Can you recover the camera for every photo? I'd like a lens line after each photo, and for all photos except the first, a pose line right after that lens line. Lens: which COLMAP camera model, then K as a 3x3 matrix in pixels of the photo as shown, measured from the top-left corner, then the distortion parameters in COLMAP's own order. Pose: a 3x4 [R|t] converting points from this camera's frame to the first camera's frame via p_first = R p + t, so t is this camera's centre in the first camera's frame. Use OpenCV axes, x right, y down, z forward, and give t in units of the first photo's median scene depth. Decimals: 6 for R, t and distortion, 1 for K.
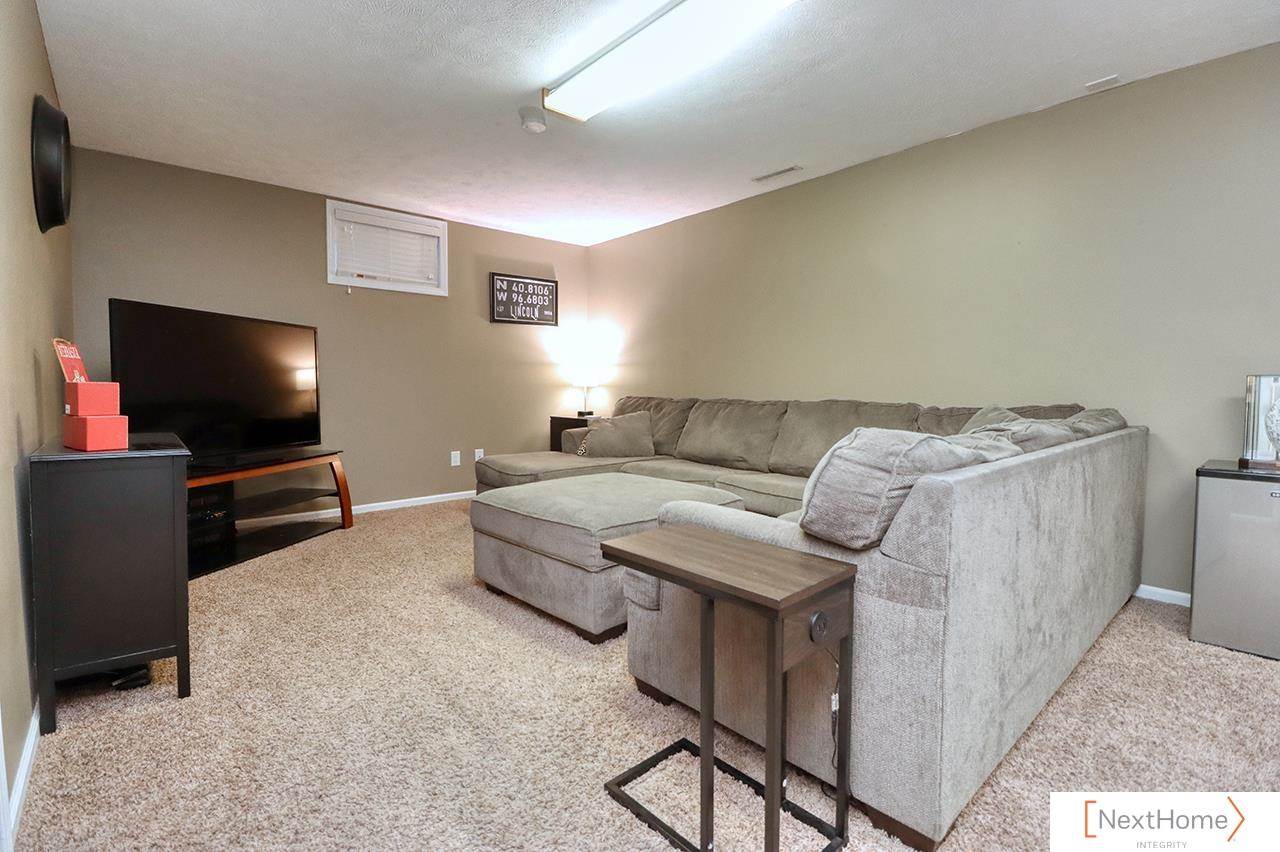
lens RADIAL K [[593.9, 0, 641.3], [0, 593.9, 411.5], [0, 0, 1]] dist [0.002180, -0.013189]
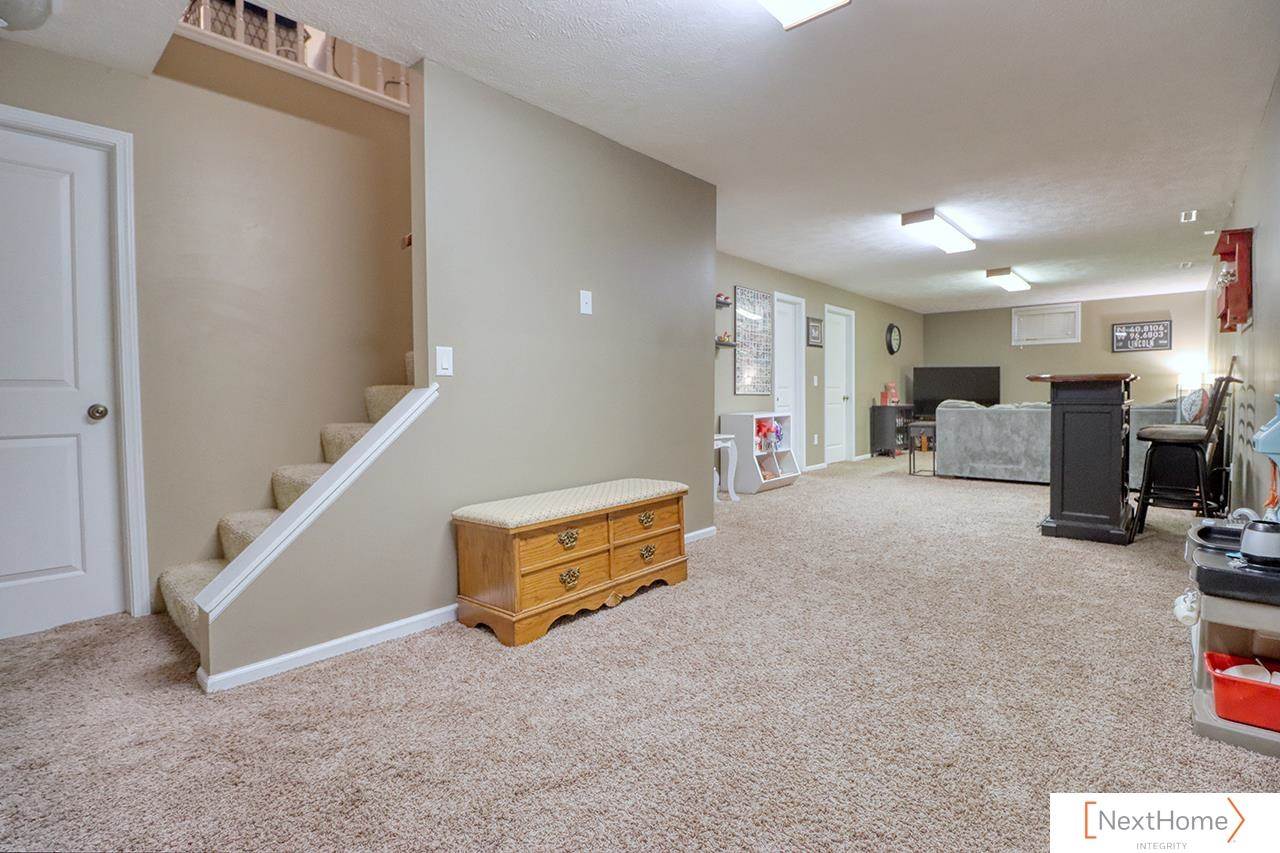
lens RADIAL K [[593.9, 0, 641.3], [0, 593.9, 412.0], [0, 0, 1]] dist [0.002180, -0.013189]
pose [[0.104755, 0.026005, -0.994158, 1.268367], [-0.037692, 0.999044, 0.022161, 0.033135], [0.993784, 0.035150, 0.105635, -0.510327]]
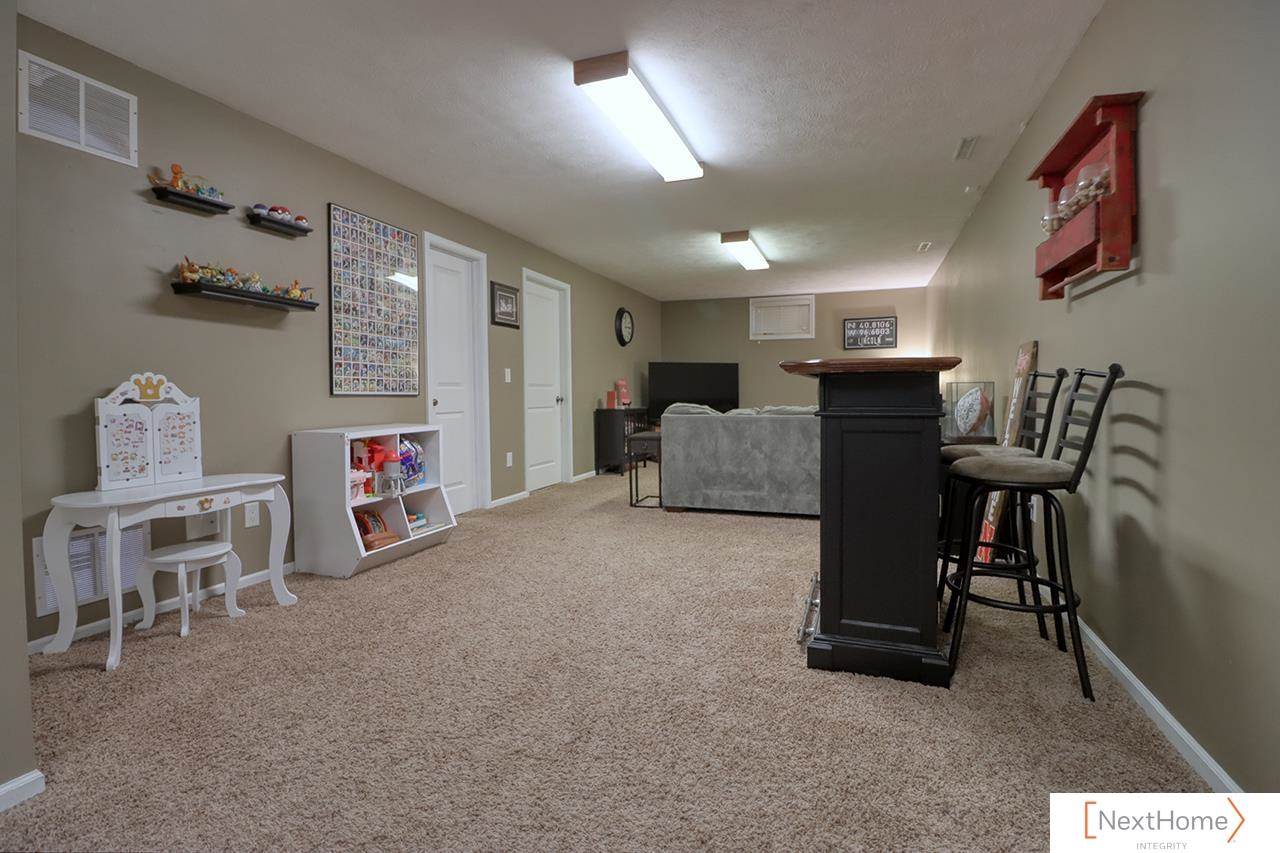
lens RADIAL K [[593.9, 0, 641.3], [0, 593.9, 412.0], [0, 0, 1]] dist [0.002180, -0.013189]
pose [[0.465846, 0.024591, -0.884524, 0.883705], [-0.033534, 0.999386, 0.010124, 0.017963], [0.884230, 0.024946, 0.466385, -0.216028]]
